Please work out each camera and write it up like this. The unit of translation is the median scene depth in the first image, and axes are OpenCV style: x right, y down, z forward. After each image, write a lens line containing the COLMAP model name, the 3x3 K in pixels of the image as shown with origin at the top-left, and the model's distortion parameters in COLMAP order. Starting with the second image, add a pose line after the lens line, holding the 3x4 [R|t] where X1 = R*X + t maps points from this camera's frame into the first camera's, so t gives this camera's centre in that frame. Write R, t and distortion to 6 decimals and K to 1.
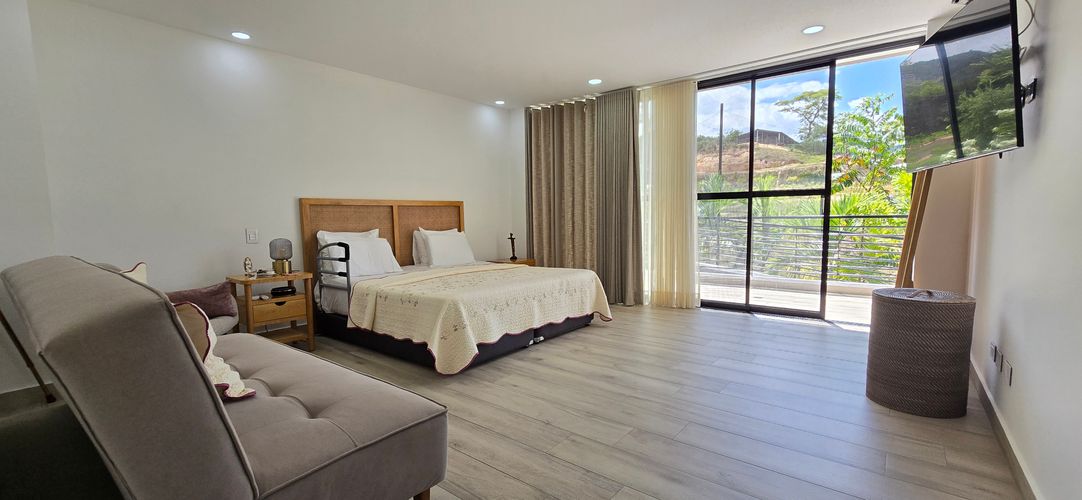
lens RADIAL K [[445.9, 0, 539.1], [0, 445.9, 250.5], [0, 0, 1]] dist [0.004485, -0.000960]
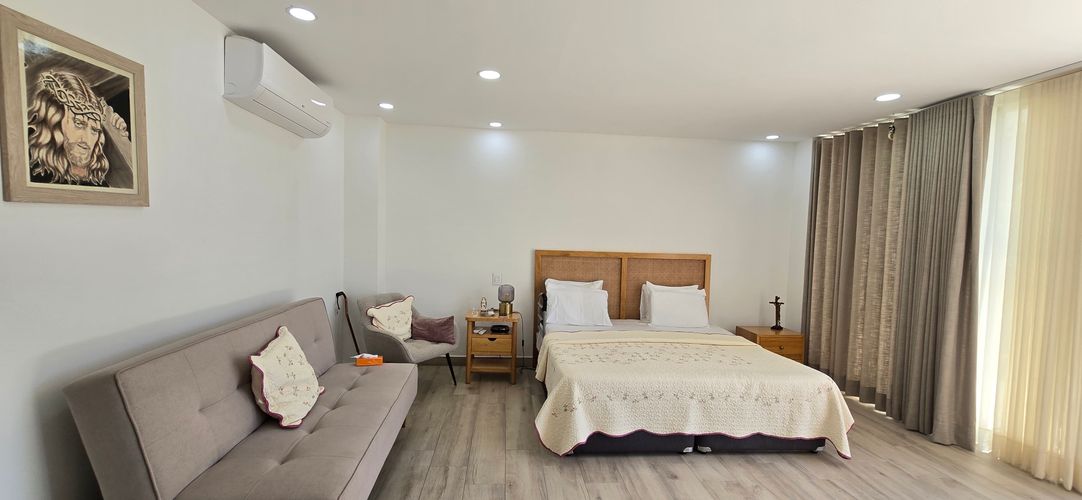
lens RADIAL K [[445.9, 0, 544.5], [0, 445.9, 253.9], [0, 0, 1]] dist [0.004485, -0.000960]
pose [[0.694085, 0.067221, -0.716748, 0.303547], [-0.098106, 0.995175, -0.001670, -0.101469], [0.713177, 0.071476, 0.697330, 0.193849]]
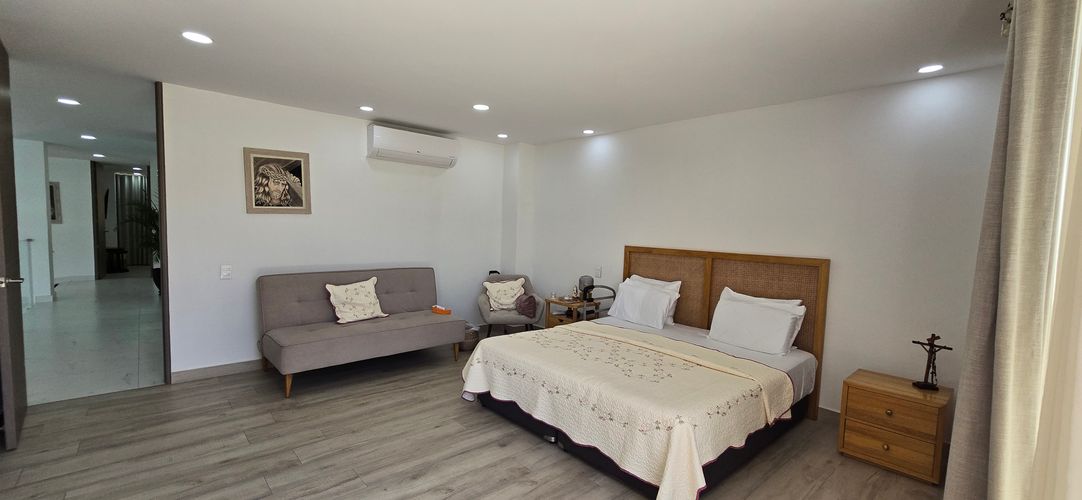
lens RADIAL K [[445.9, 0, 540.9], [0, 445.9, 256.8], [0, 0, 1]] dist [0.004485, -0.000960]
pose [[-0.154727, 0.078318, -0.984848, 0.647490], [-0.107626, 0.989584, 0.095603, -0.168667], [0.982078, 0.120788, -0.144686, 0.906291]]
